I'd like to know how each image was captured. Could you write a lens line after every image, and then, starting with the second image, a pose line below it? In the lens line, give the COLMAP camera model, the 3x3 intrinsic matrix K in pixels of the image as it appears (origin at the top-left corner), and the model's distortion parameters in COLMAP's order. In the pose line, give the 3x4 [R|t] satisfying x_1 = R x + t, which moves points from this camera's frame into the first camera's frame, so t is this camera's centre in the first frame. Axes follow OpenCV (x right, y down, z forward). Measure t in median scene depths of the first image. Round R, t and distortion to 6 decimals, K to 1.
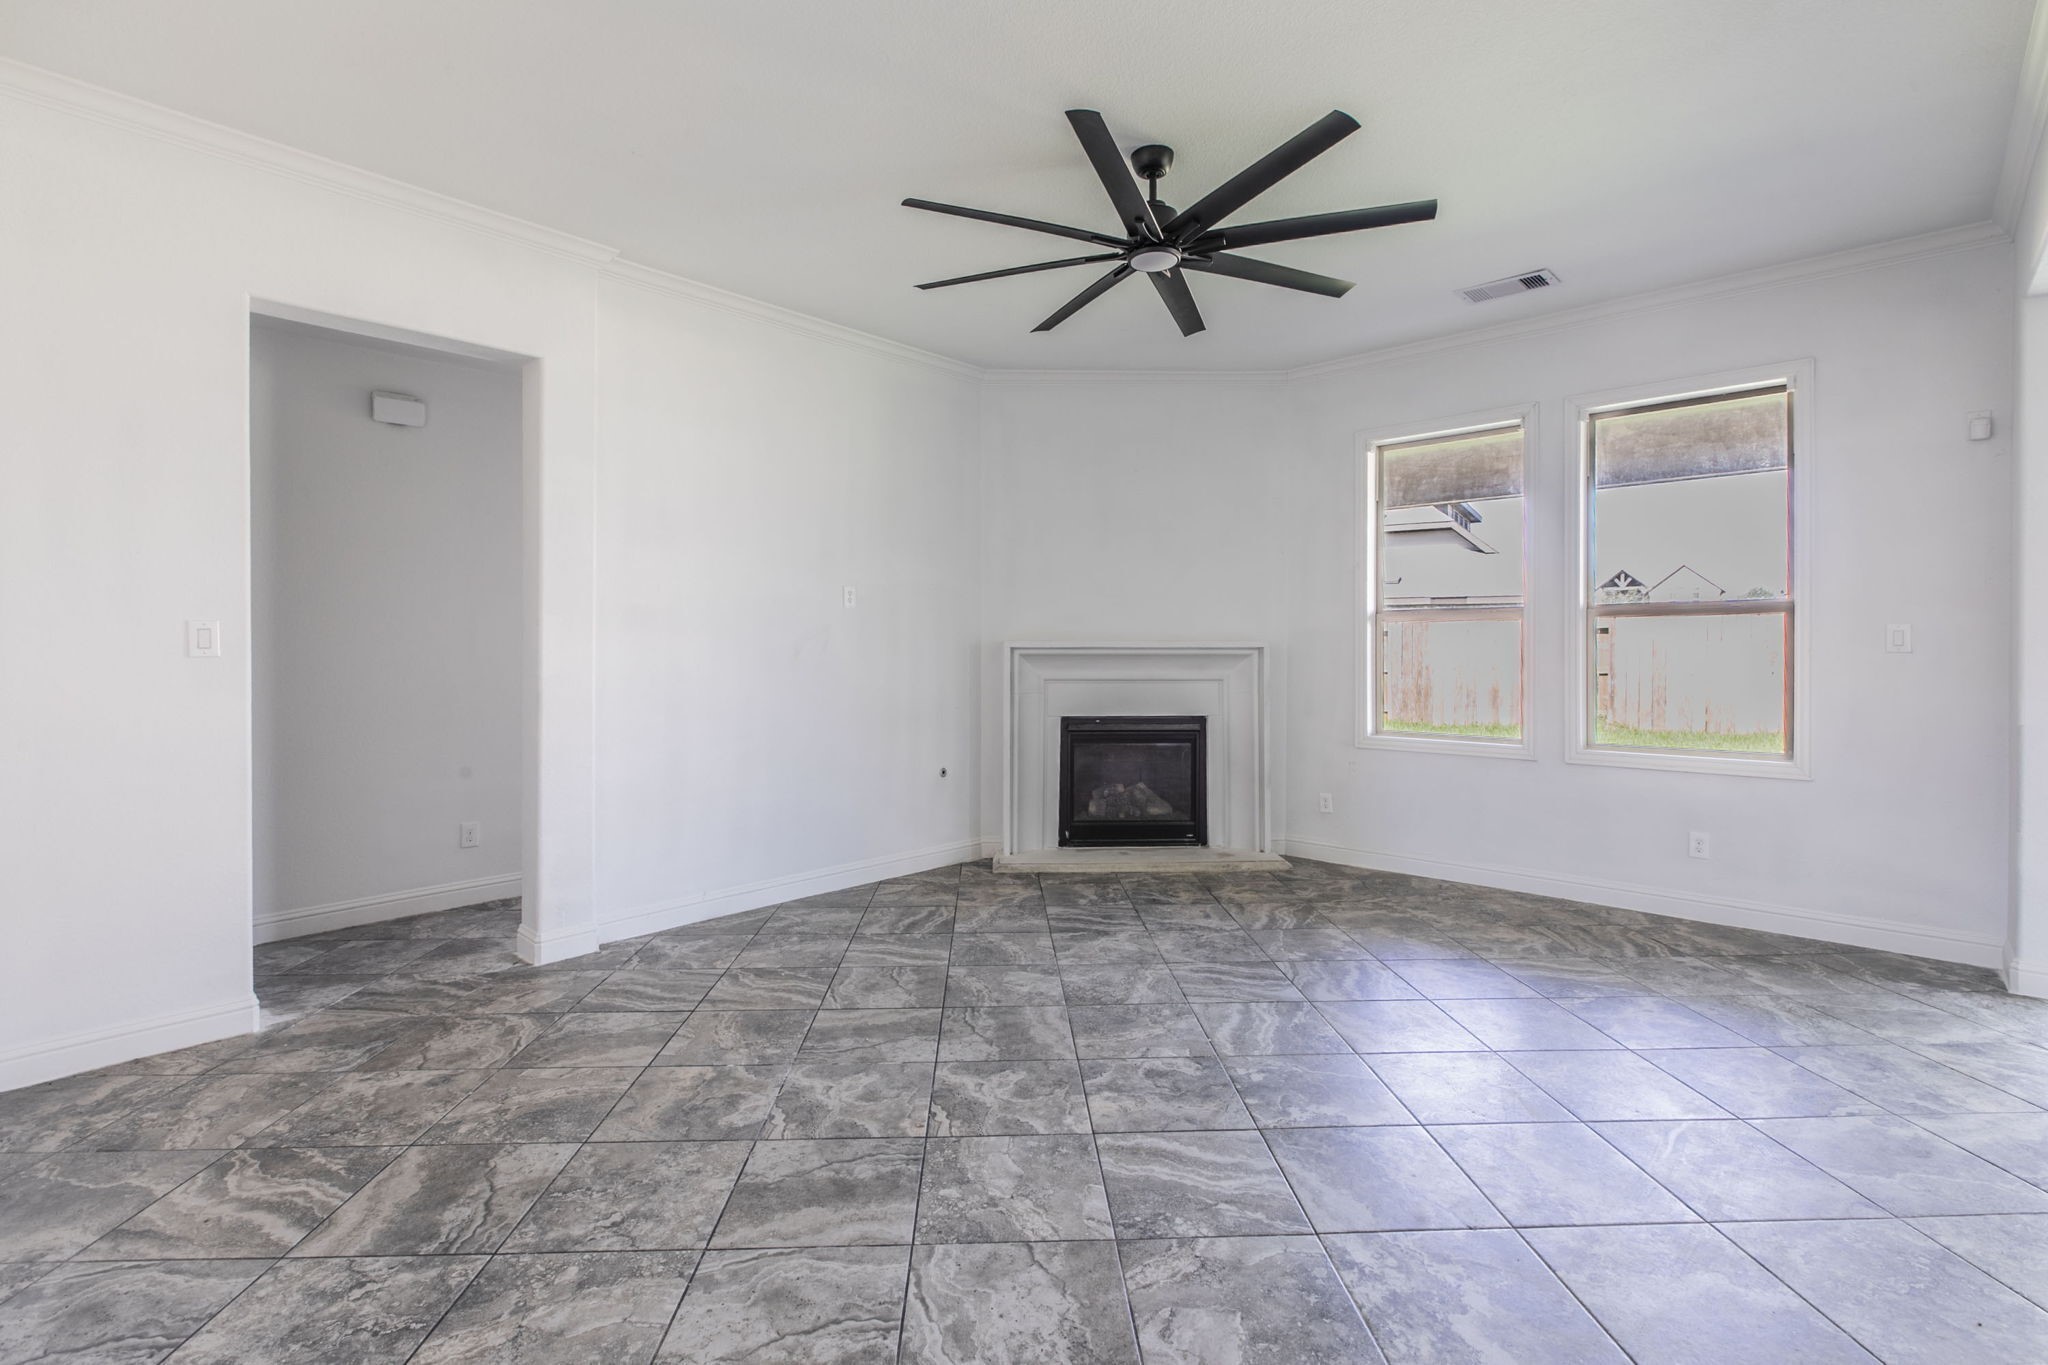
lens RADIAL K [[950.1, 0, 1036.3], [0, 950.1, 664.7], [0, 0, 1]] dist [0.006612, -0.001506]
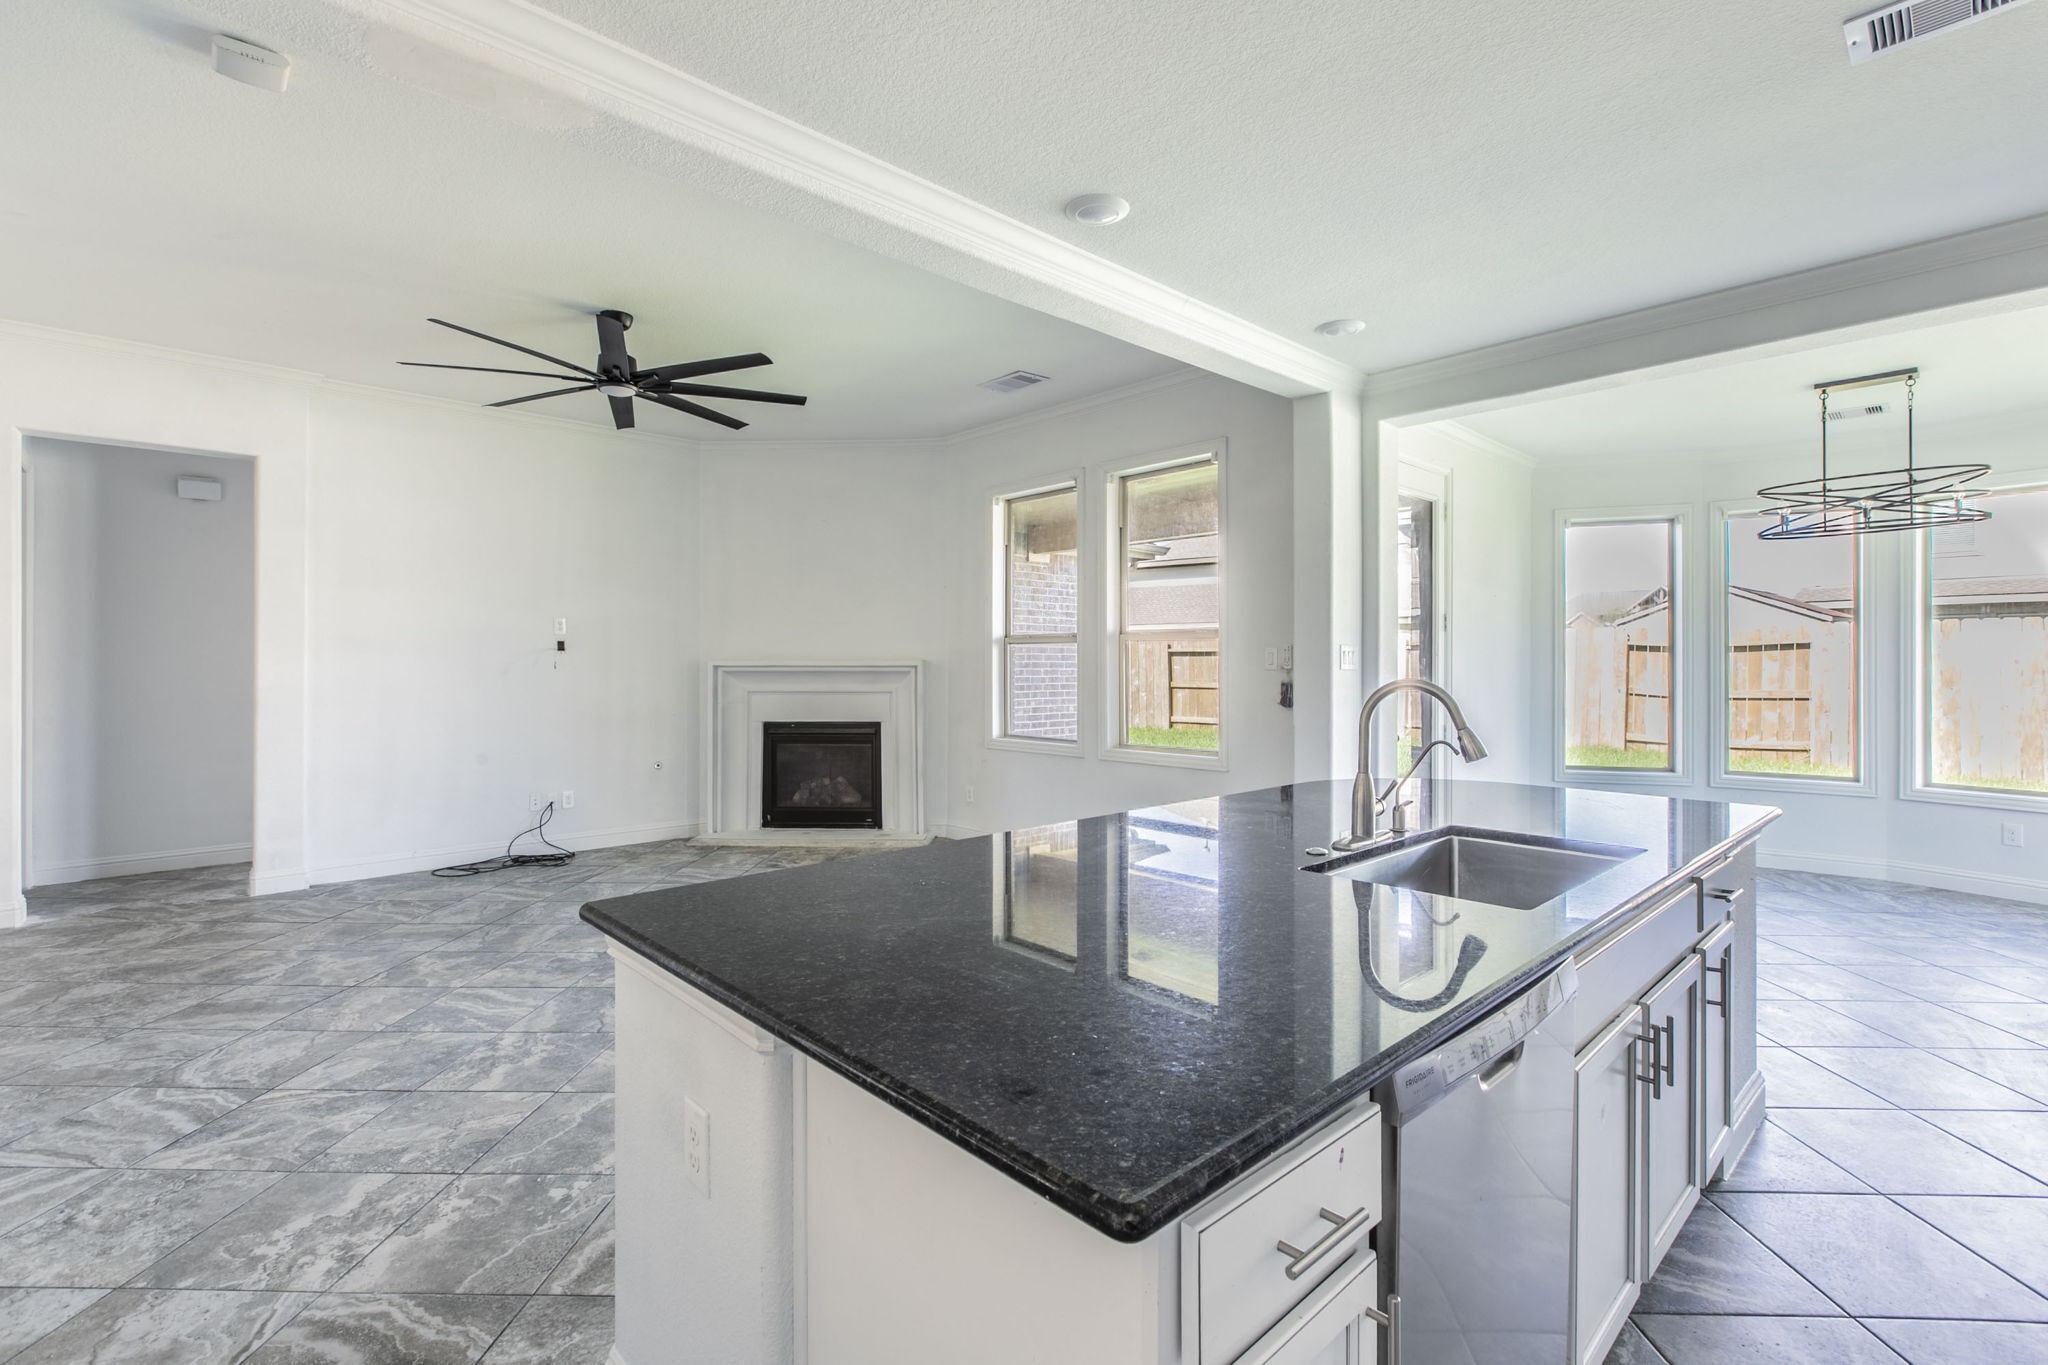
lens RADIAL K [[950.1, 0, 1052.6], [0, 950.1, 677.7], [0, 0, 1]] dist [0.006612, -0.001506]
pose [[0.997485, 0.002406, -0.070842, 0.502091], [-0.002430, 0.999997, -0.000256, -0.003013], [0.070841, 0.000427, 0.997488, -0.205734]]
